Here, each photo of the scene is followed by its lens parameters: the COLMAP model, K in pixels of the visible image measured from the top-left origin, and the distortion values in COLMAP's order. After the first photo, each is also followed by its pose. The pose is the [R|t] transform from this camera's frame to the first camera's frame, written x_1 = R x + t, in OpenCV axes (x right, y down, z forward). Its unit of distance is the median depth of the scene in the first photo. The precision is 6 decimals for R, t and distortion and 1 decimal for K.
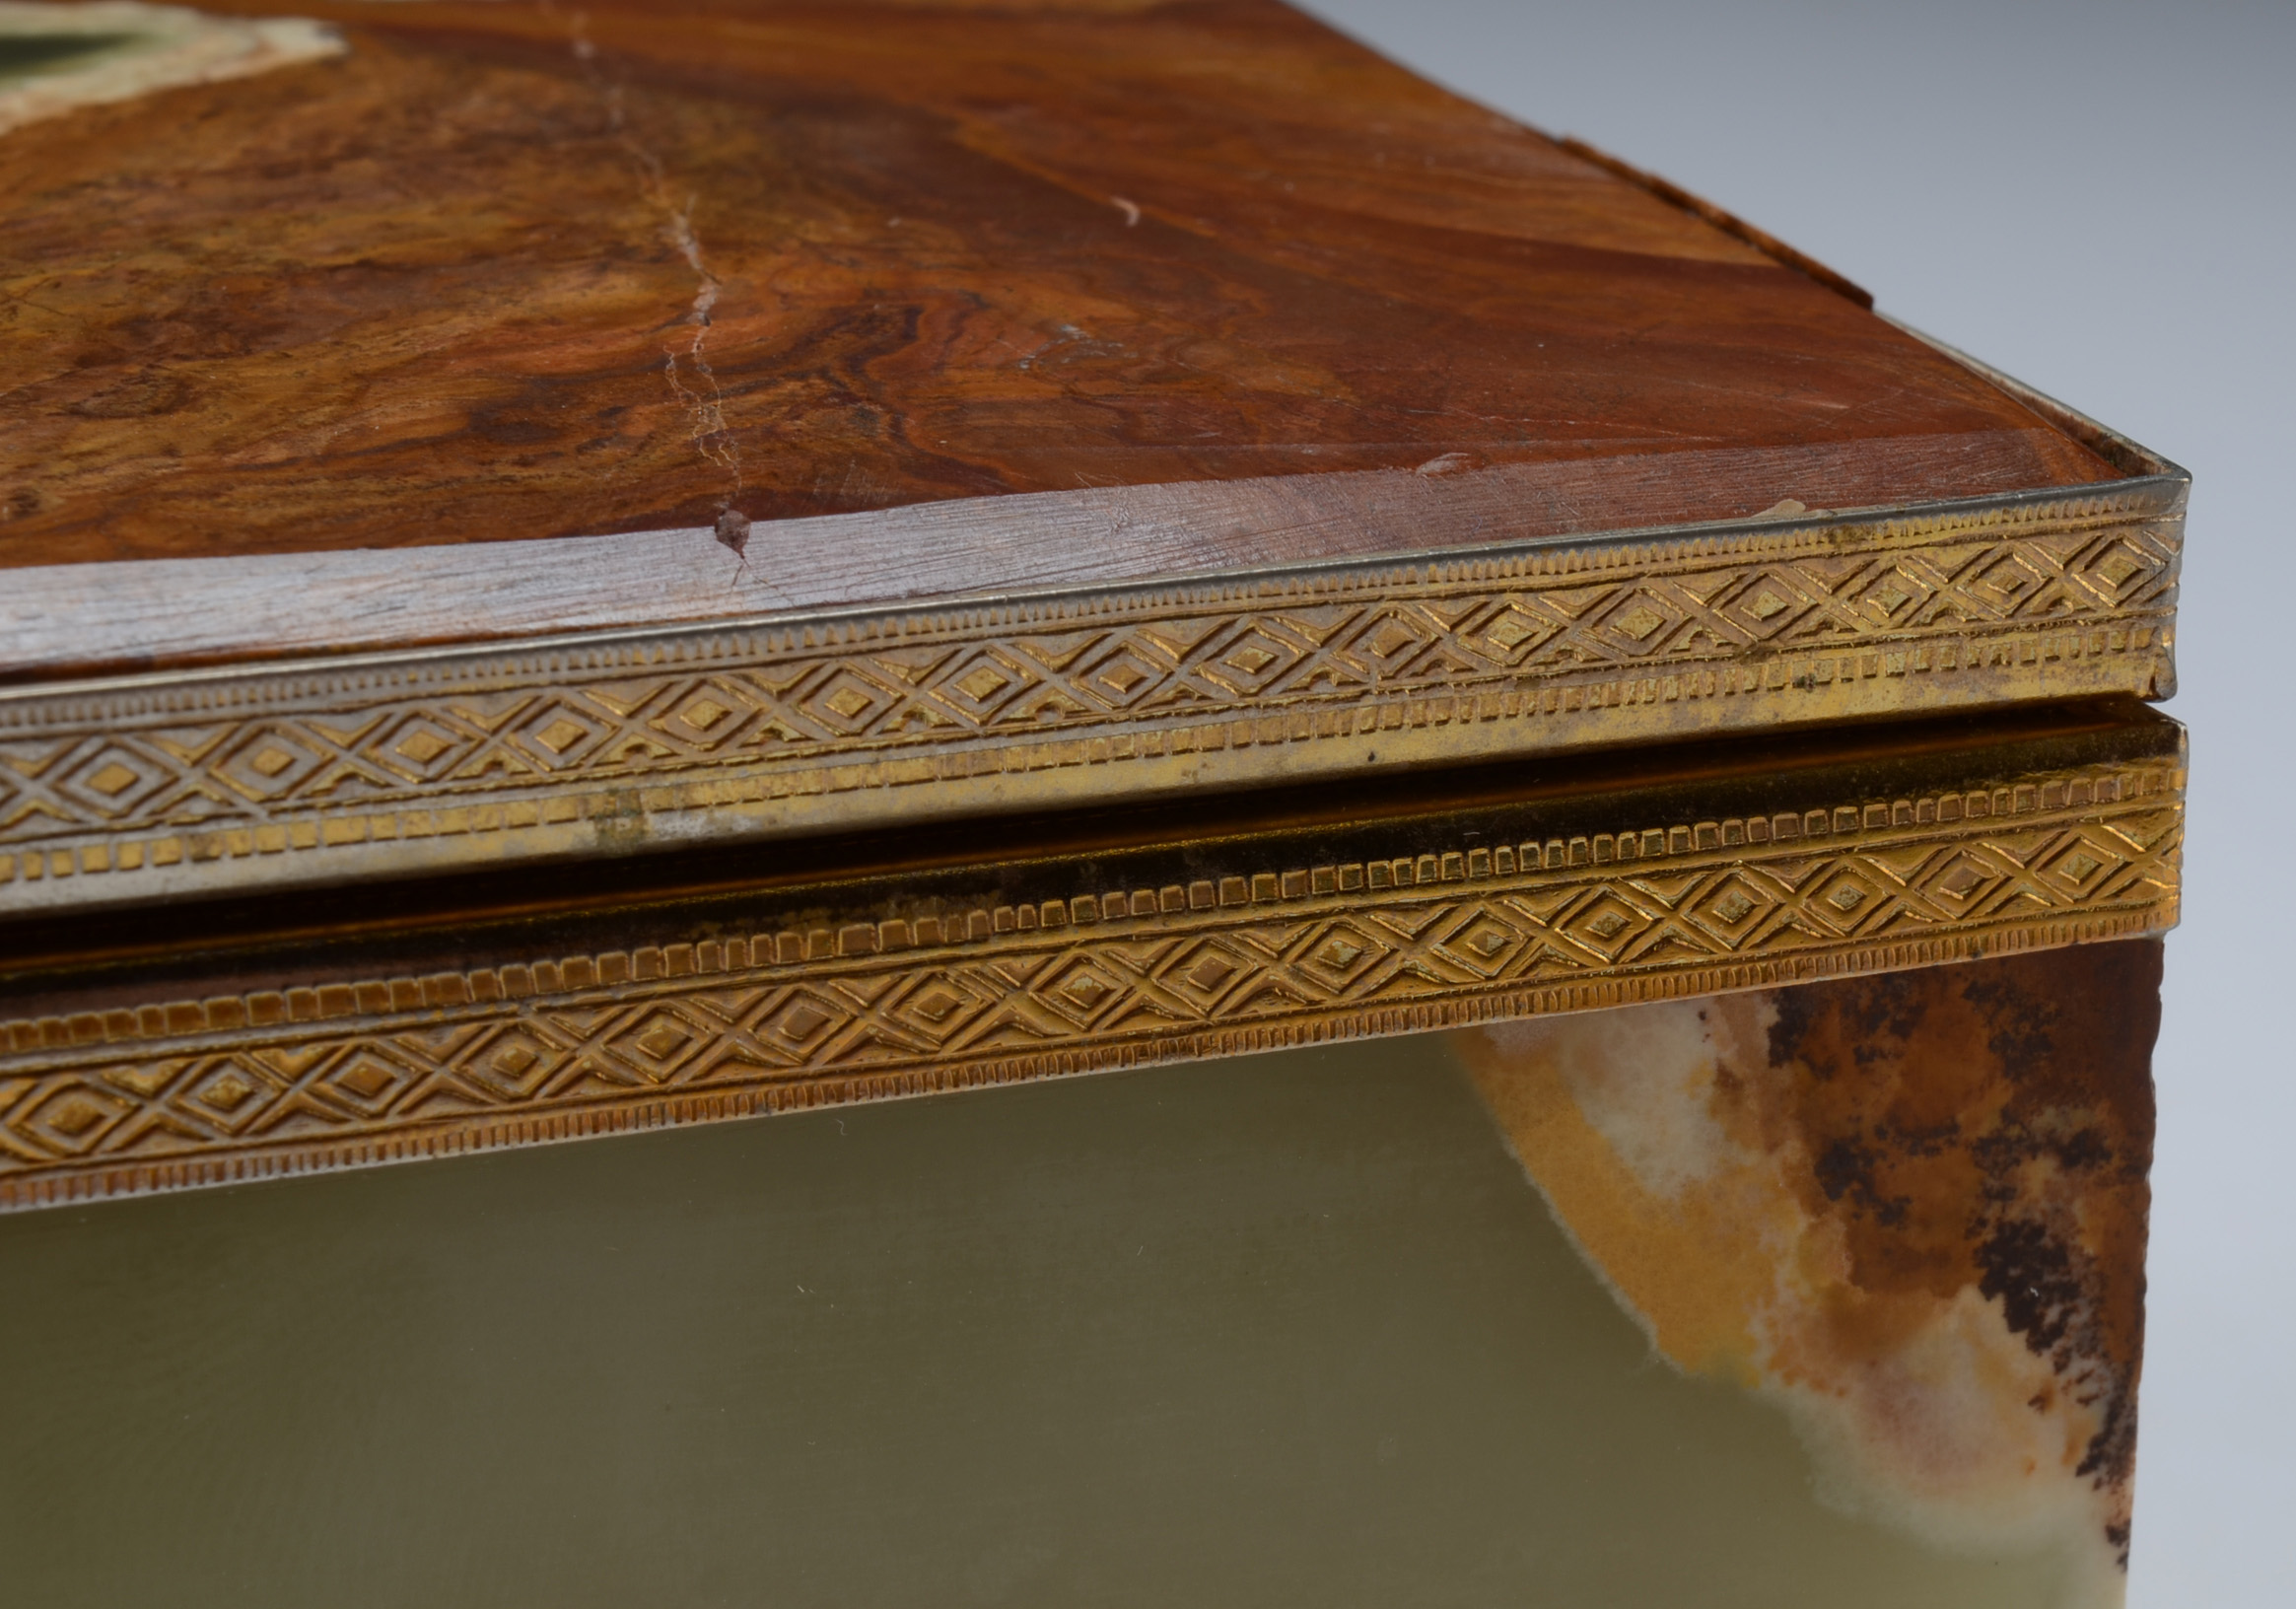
lens RADIAL K [[5222.1, 0, 1165.8], [0, 5222.1, 806.5], [0, 0, 1]] dist [0.063060, 0.000000]
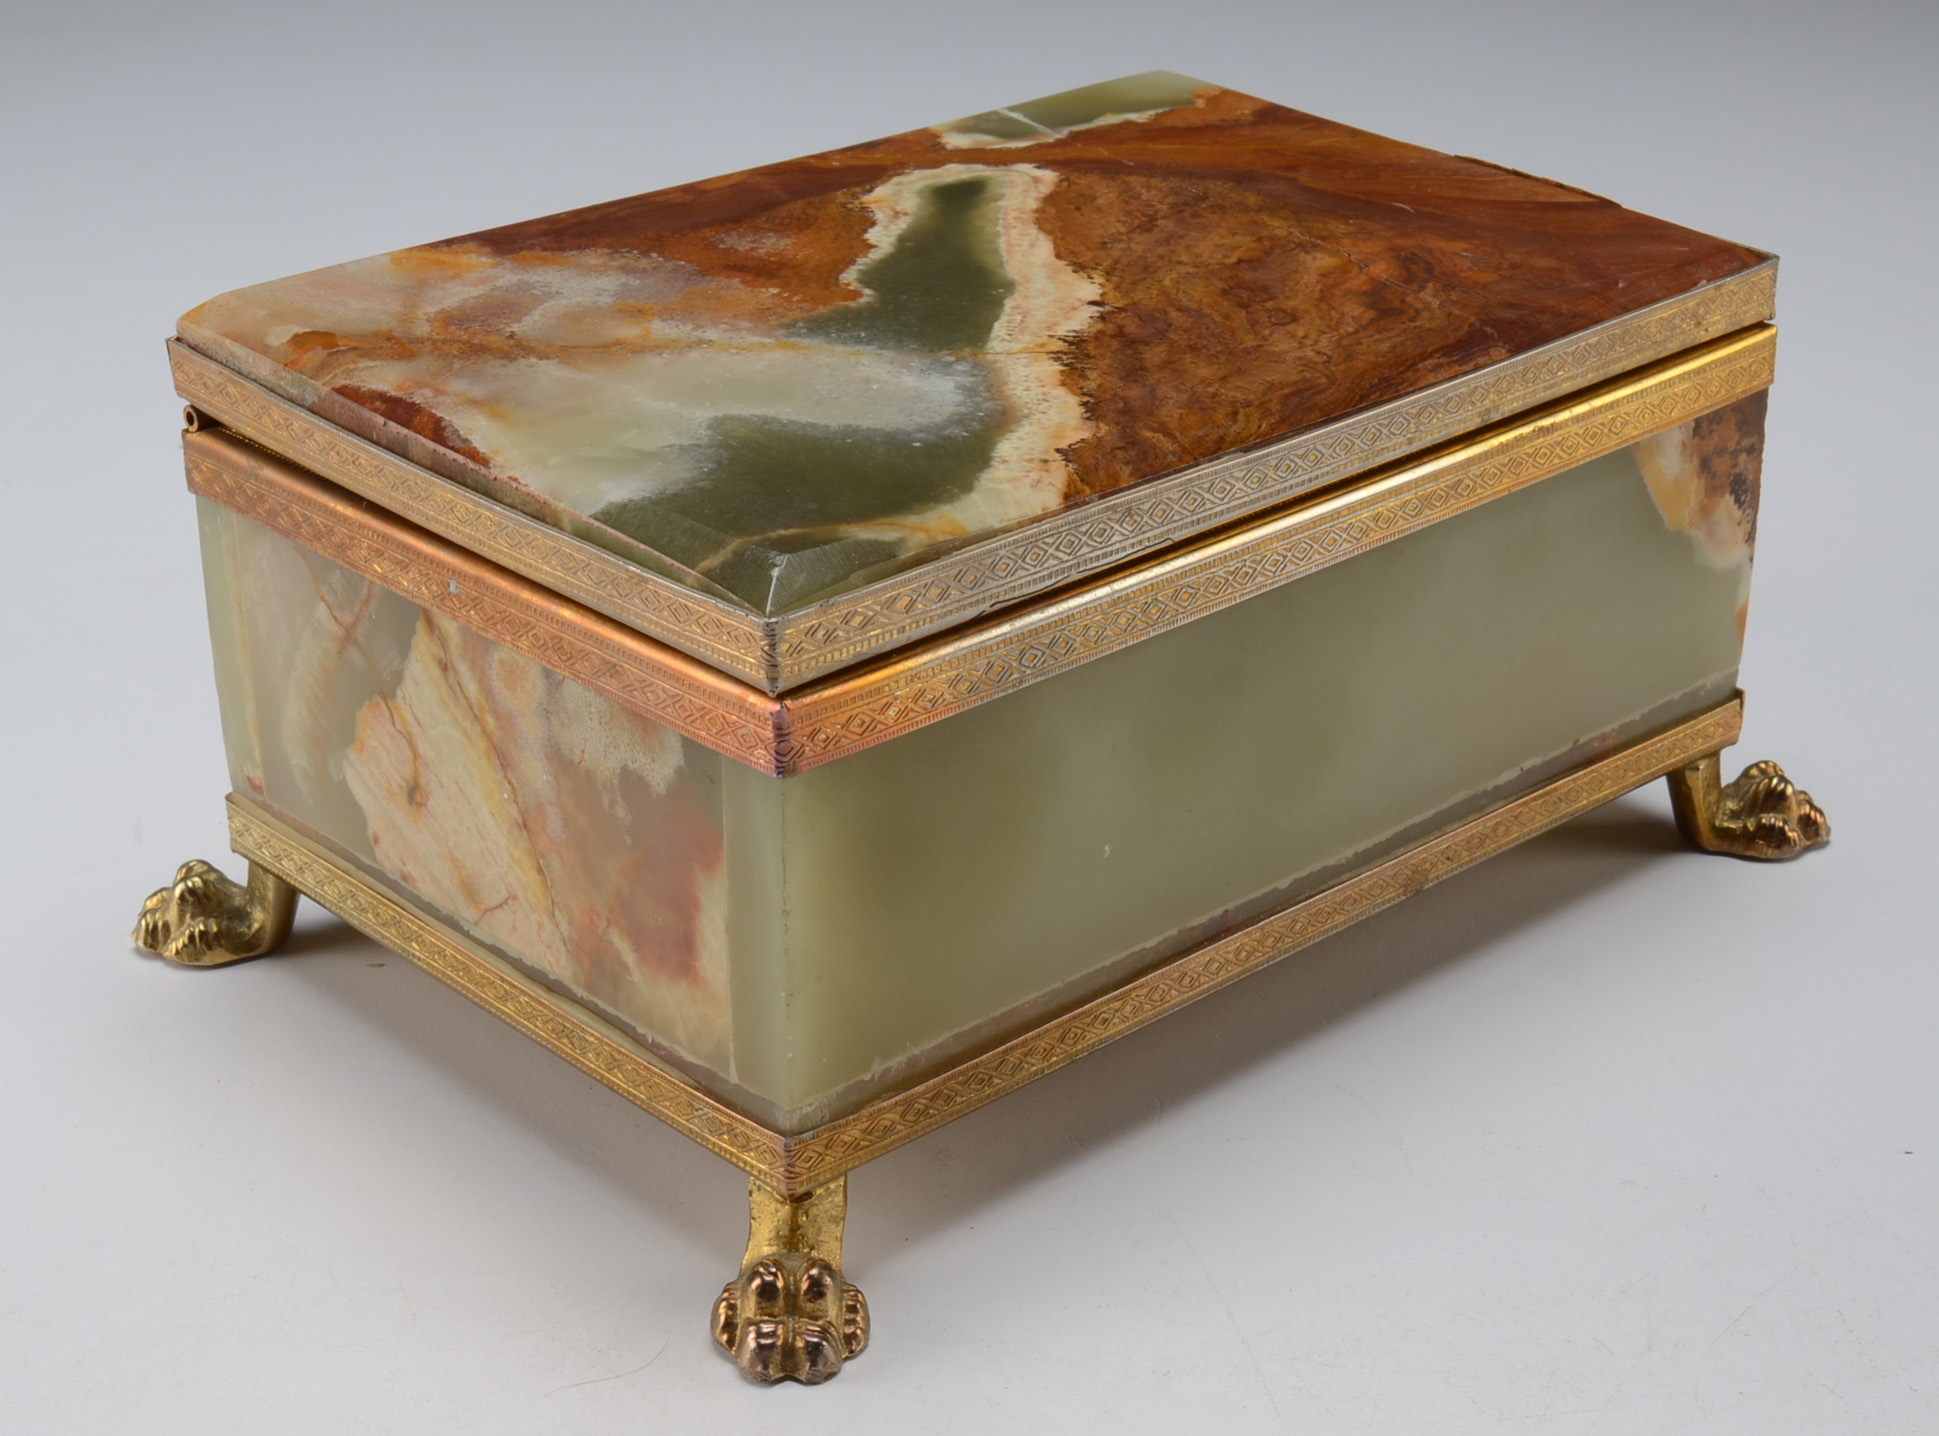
lens RADIAL K [[3678.0, 0, 967.2], [0, 3678.0, 717.3], [0, 0, 1]] dist [-0.003890, 0.000000]
pose [[0.916627, -0.178443, 0.357705, -1.224962], [0.135776, 0.980618, 0.141257, -0.178771], [-0.375979, -0.080912, 0.923089, -1.096166]]
